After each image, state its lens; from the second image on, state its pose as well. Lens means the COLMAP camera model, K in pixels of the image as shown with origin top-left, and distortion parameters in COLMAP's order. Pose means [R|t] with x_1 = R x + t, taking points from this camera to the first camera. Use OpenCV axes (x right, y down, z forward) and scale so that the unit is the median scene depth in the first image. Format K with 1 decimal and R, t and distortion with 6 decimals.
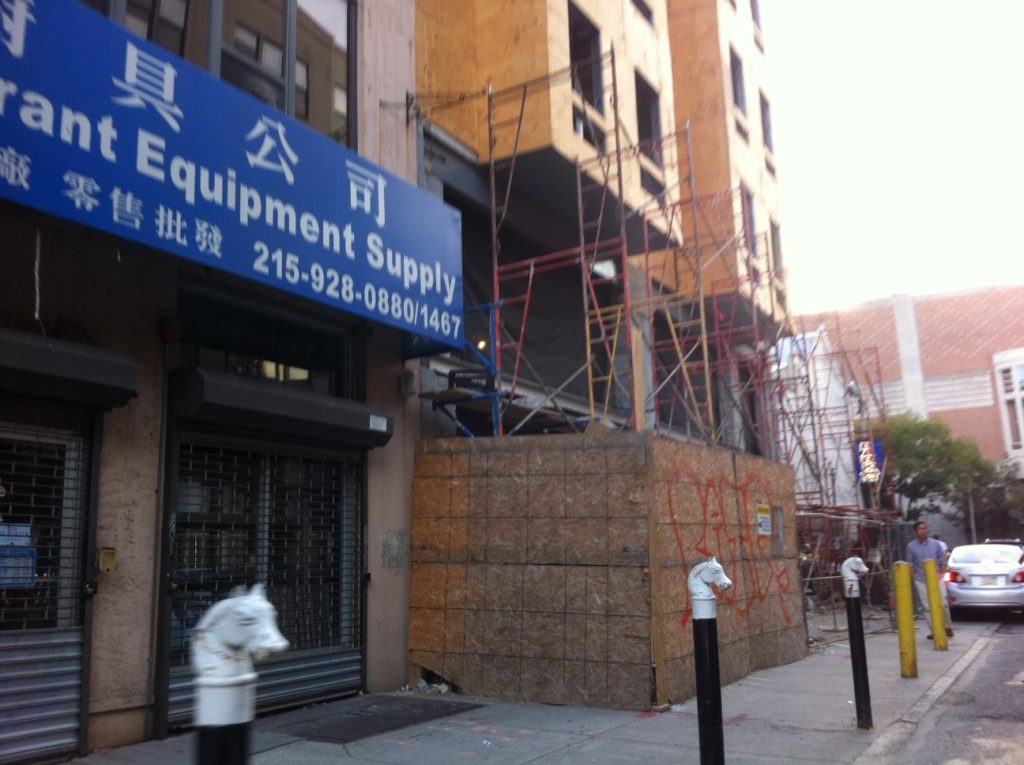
lens RADIAL K [[979.0, 0, 512.0], [0, 979.0, 382.5], [0, 0, 1]] dist [0.096239, -0.304185]
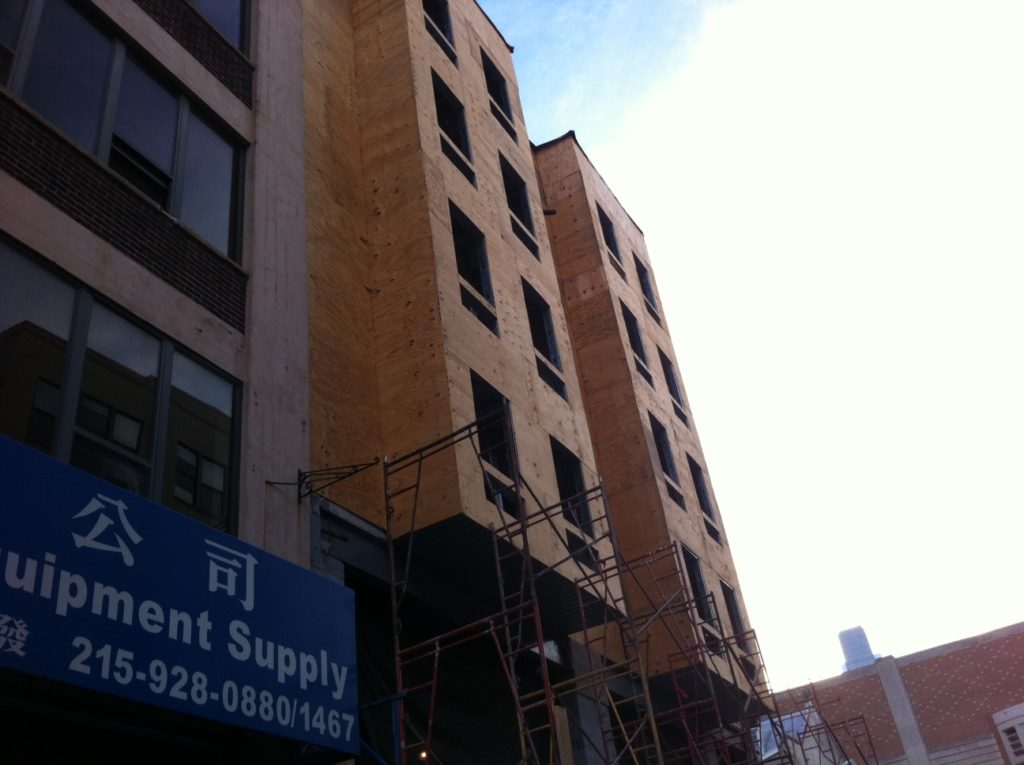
lens RADIAL K [[979.0, 0, 512.0], [0, 979.0, 382.5], [0, 0, 1]] dist [0.096239, -0.304185]
pose [[0.995759, -0.079143, 0.046918, 0.068082], [0.091190, 0.916695, -0.389043, 0.013976], [-0.012220, 0.391671, 0.920024, 0.118139]]
